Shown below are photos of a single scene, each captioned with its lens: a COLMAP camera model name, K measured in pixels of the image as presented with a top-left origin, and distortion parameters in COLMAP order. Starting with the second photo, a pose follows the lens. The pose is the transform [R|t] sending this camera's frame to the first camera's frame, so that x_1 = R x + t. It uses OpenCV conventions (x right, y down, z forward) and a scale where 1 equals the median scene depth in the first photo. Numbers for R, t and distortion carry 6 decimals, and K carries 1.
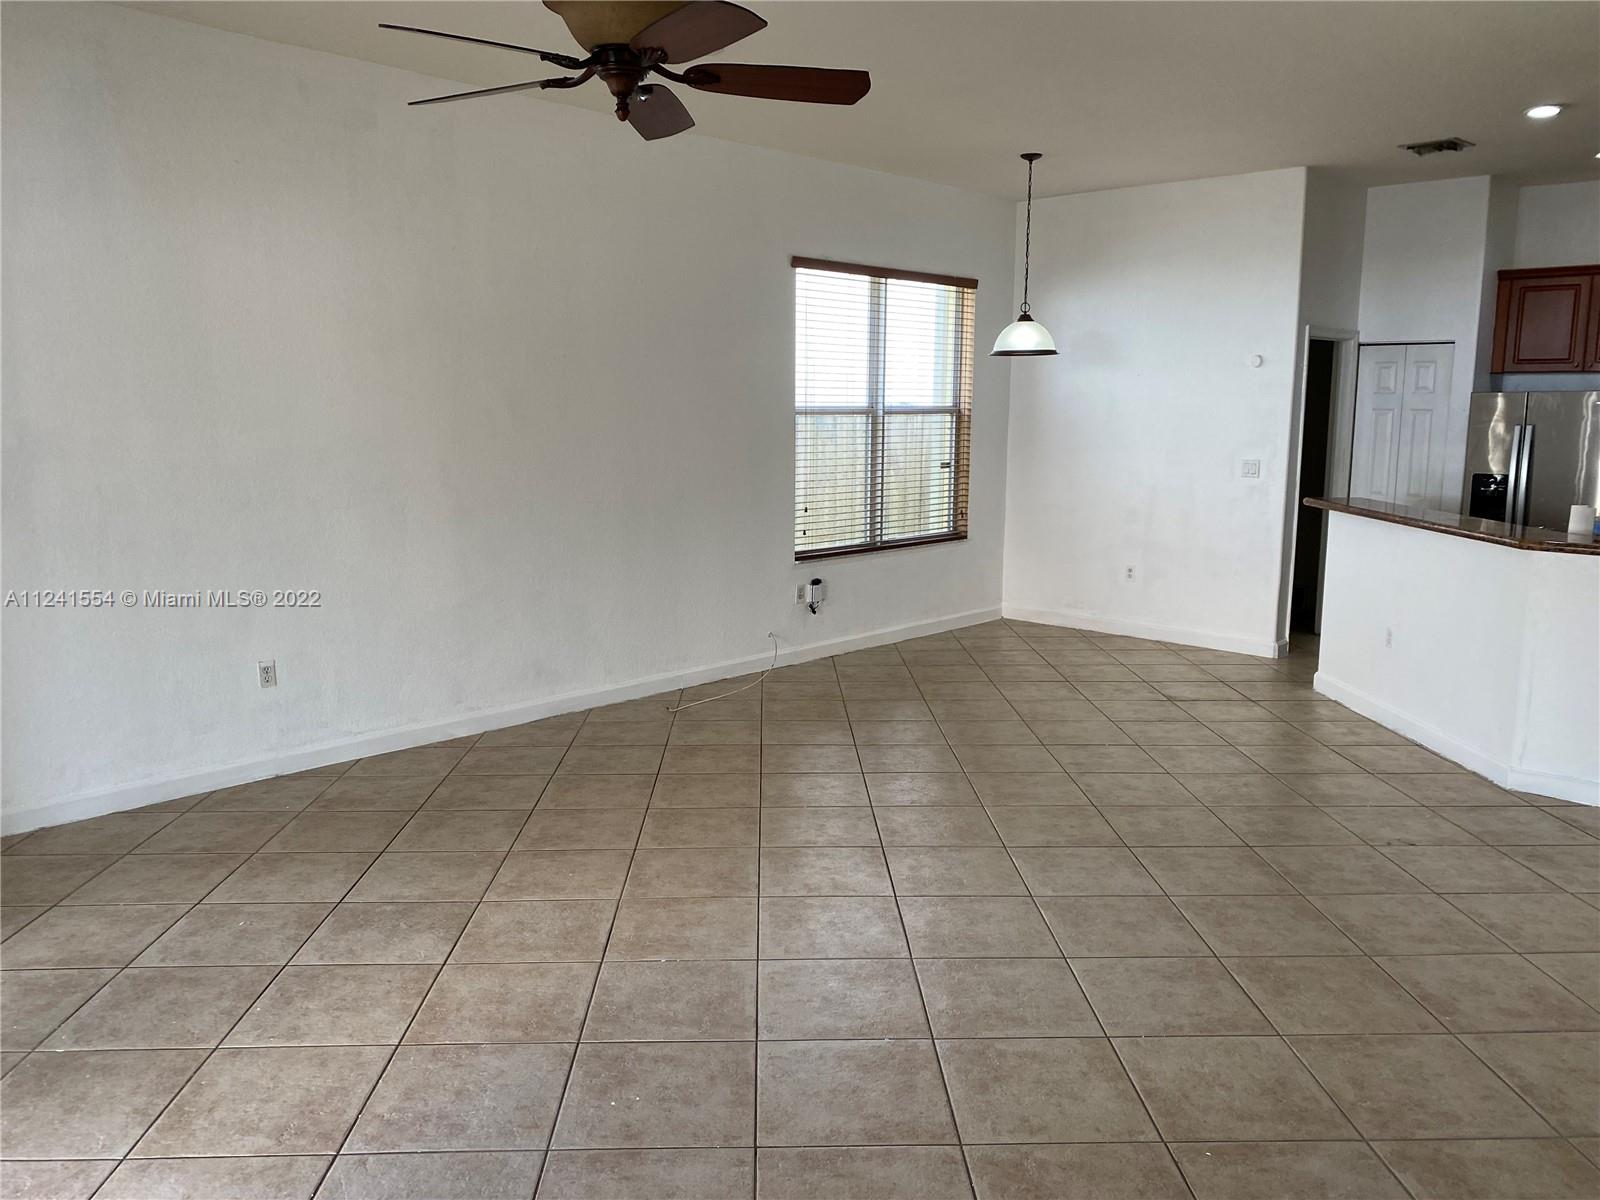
lens RADIAL K [[1244.6, 0, 796.8], [0, 1244.6, 601.7], [0, 0, 1]] dist [0.042186, -0.054597]
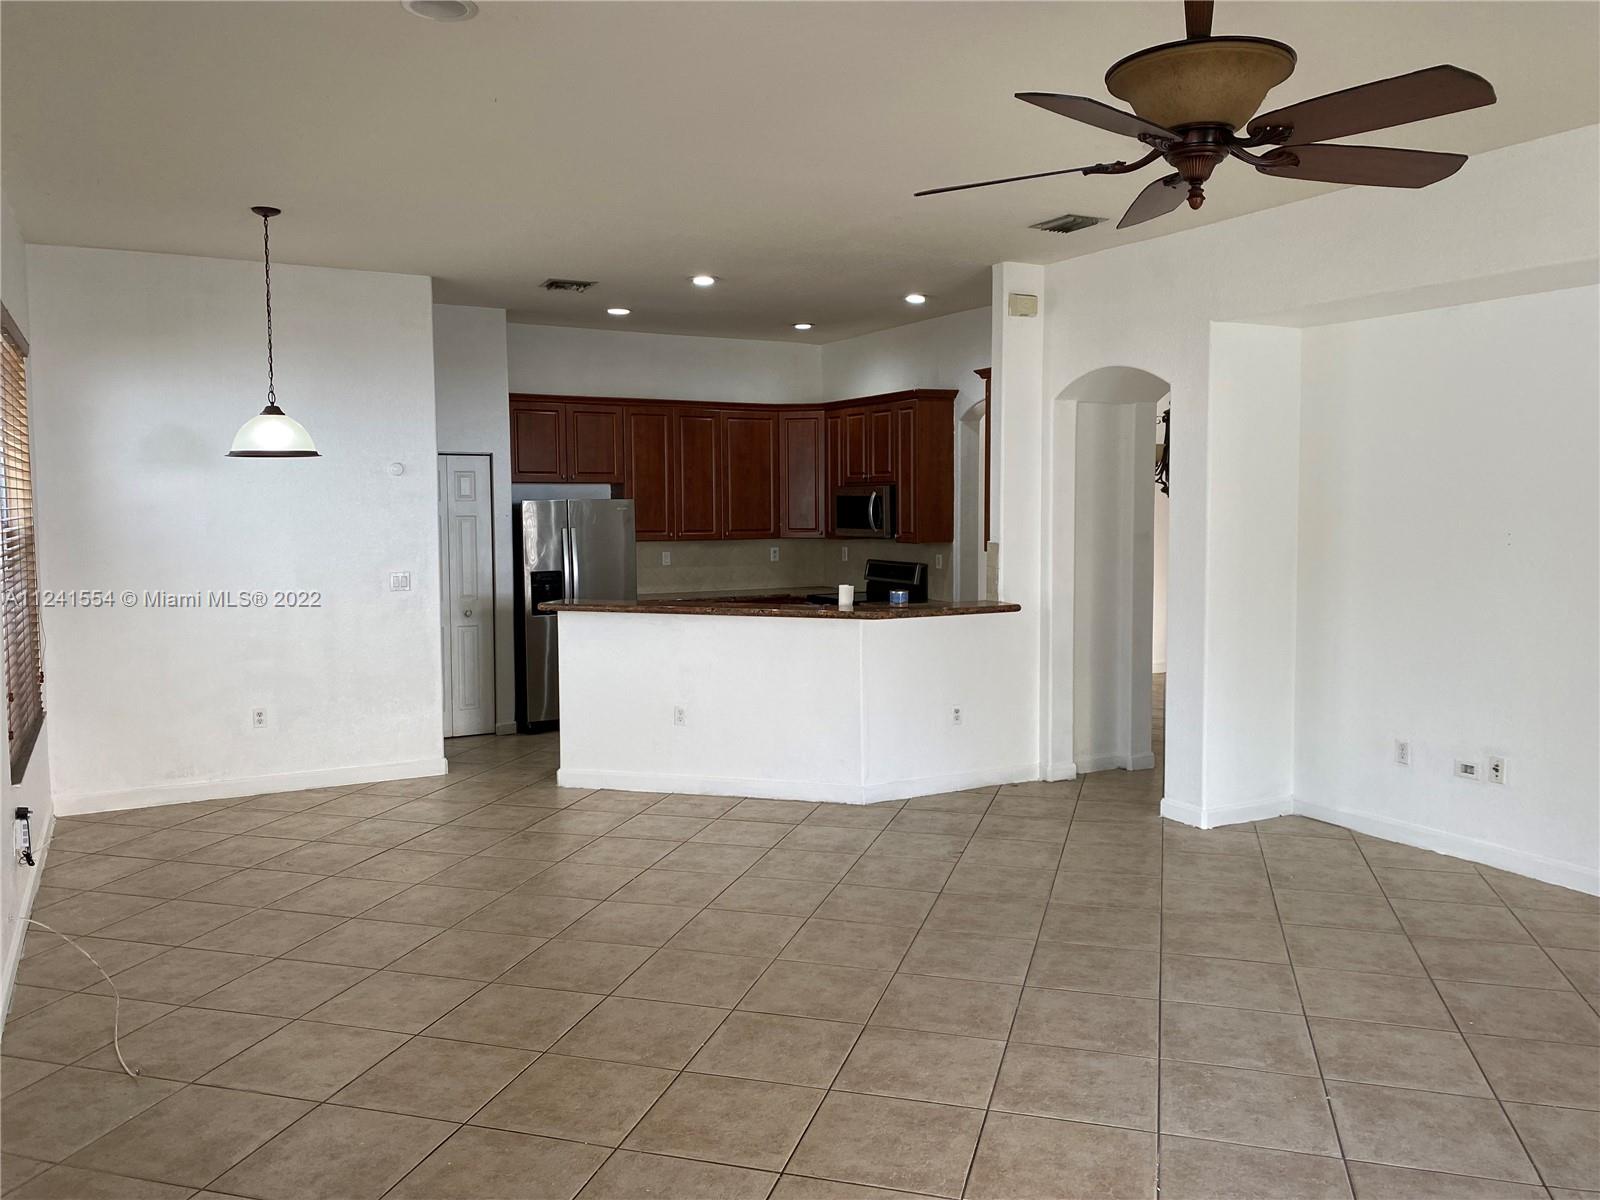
lens RADIAL K [[1244.6, 0, 802.3], [0, 1244.6, 595.7], [0, 0, 1]] dist [0.042186, -0.054597]
pose [[0.295937, -0.083005, 0.951594, -0.655809], [0.160328, 0.986401, 0.036180, -0.120295], [-0.941656, 0.141860, 0.305221, 0.634320]]
